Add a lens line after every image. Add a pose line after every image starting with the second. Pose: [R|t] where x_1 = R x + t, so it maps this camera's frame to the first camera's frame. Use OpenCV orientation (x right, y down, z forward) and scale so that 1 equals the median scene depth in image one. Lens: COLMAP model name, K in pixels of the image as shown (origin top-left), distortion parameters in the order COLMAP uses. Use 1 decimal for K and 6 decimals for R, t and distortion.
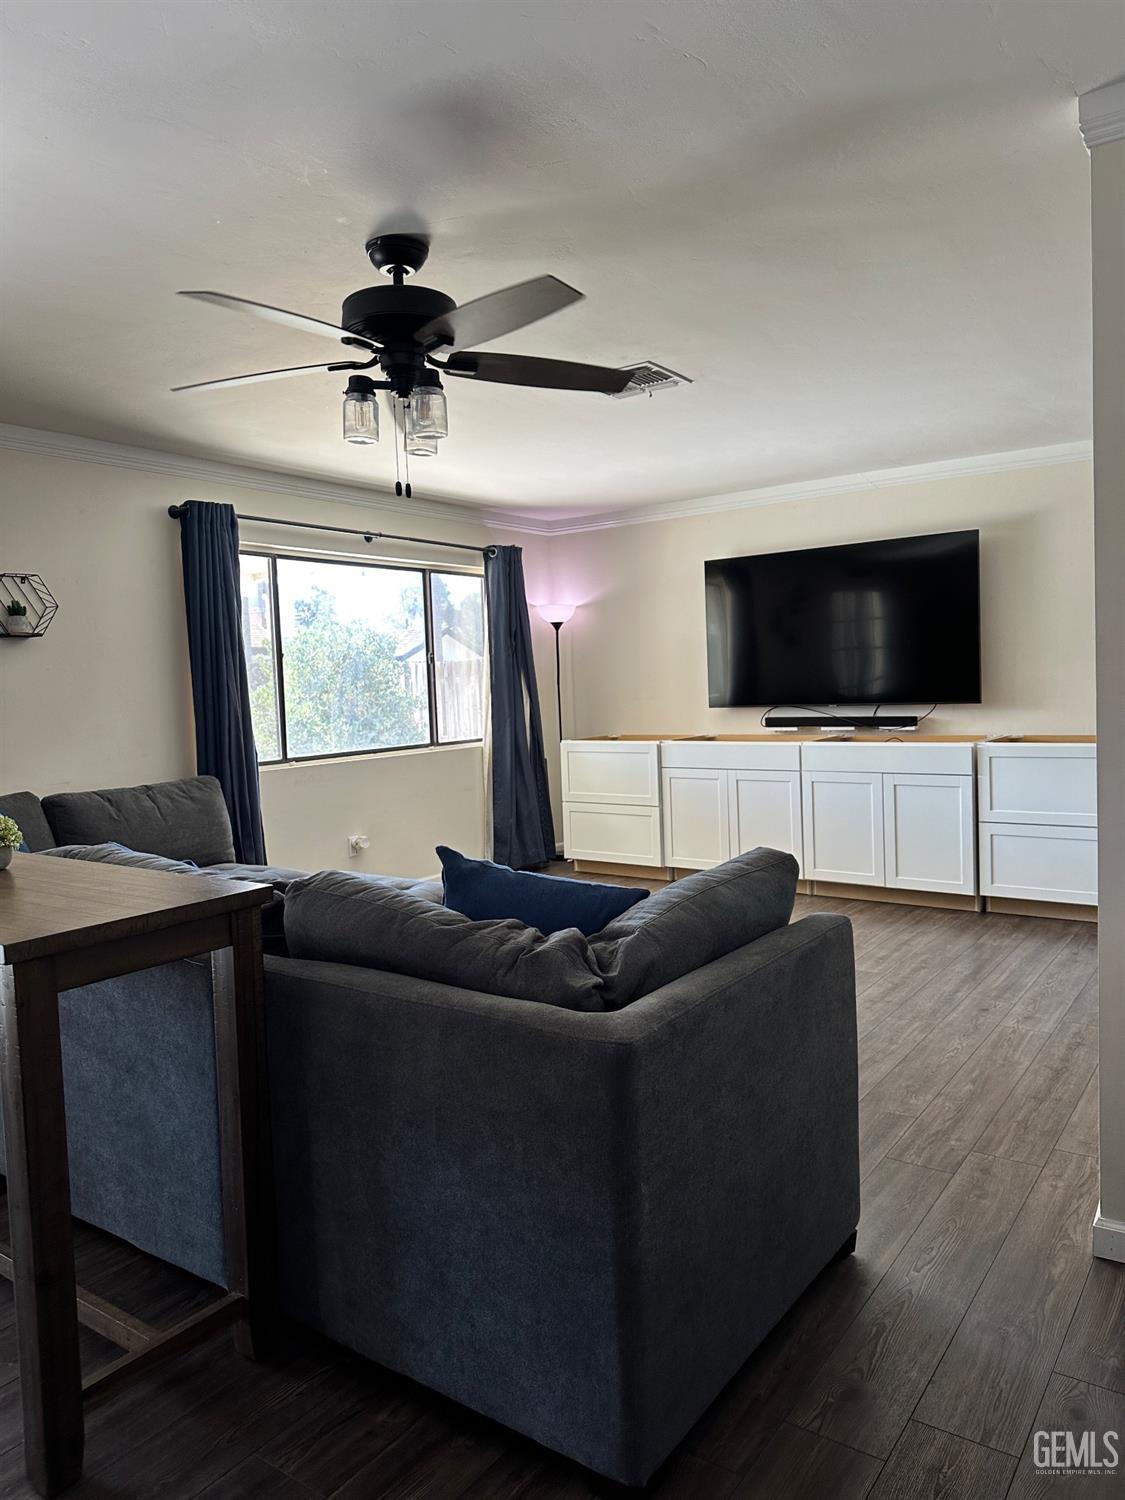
lens RADIAL K [[1049.3, 0, 561.4], [0, 1049.3, 744.2], [0, 0, 1]] dist [0.131815, -0.241168]
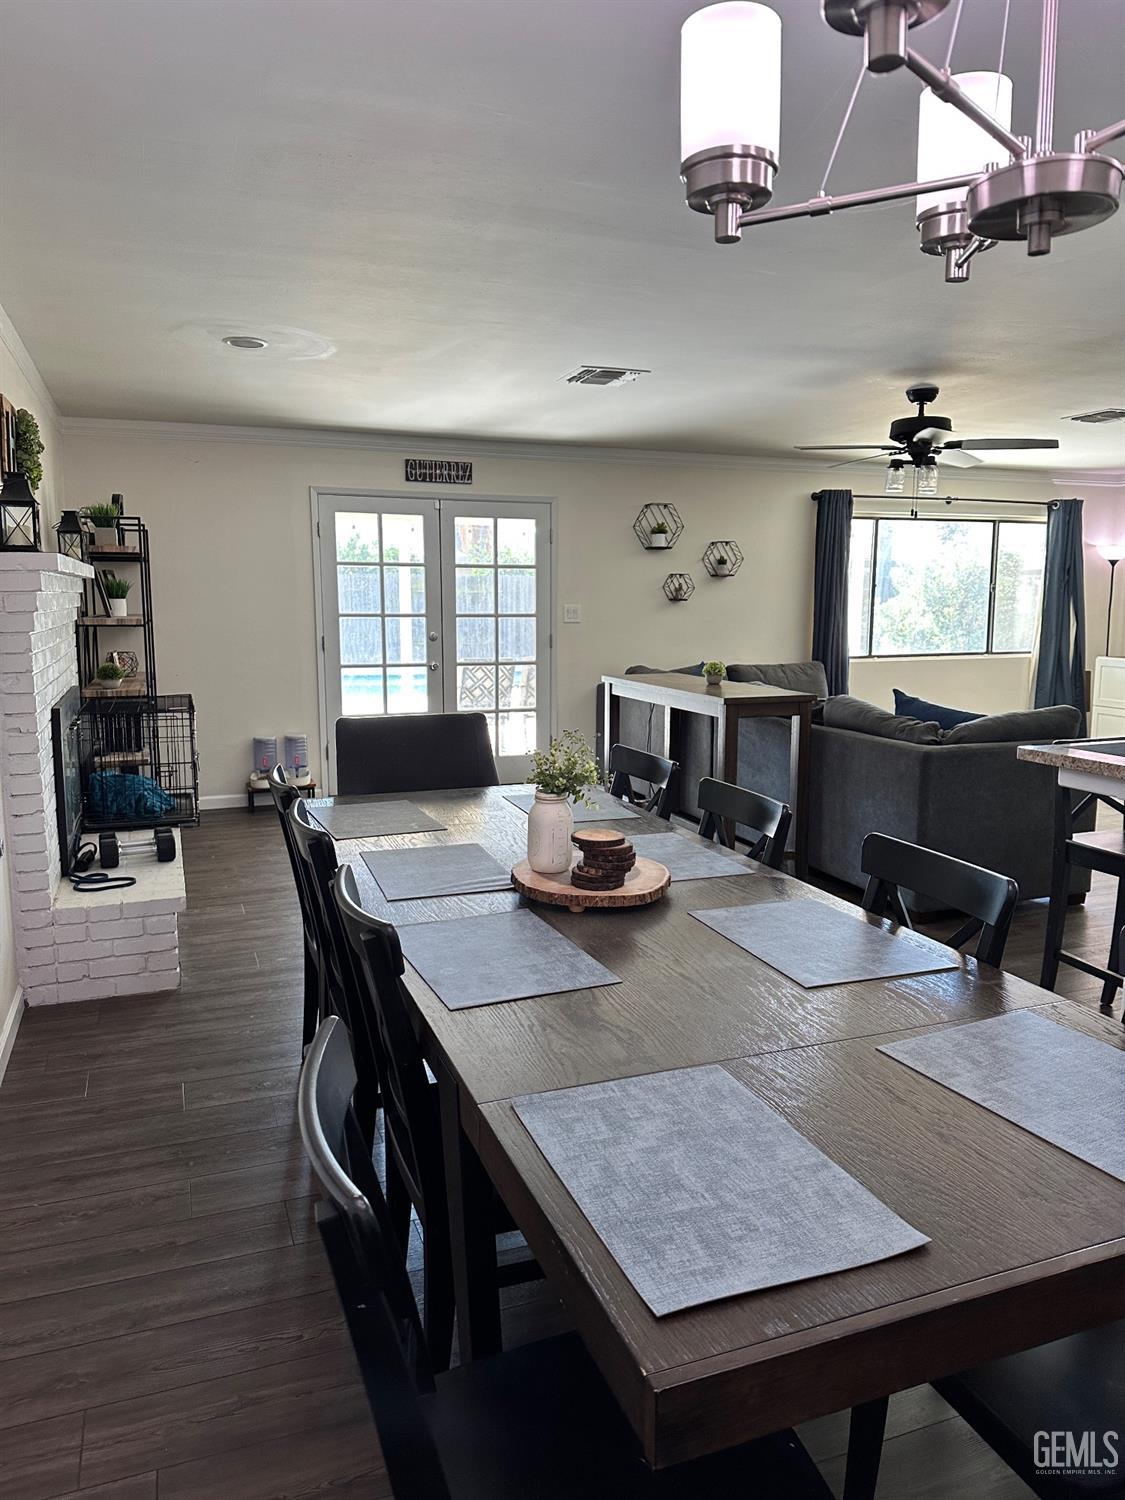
lens RADIAL K [[1051.0, 0, 549.0], [0, 1051.0, 748.0], [0, 0, 1]] dist [0.058993, -0.079306]
pose [[0.822511, 0.113357, -0.557338, 0.277366], [-0.062329, 0.992000, 0.109779, 0.010195], [0.565324, -0.055556, 0.822996, -0.647863]]
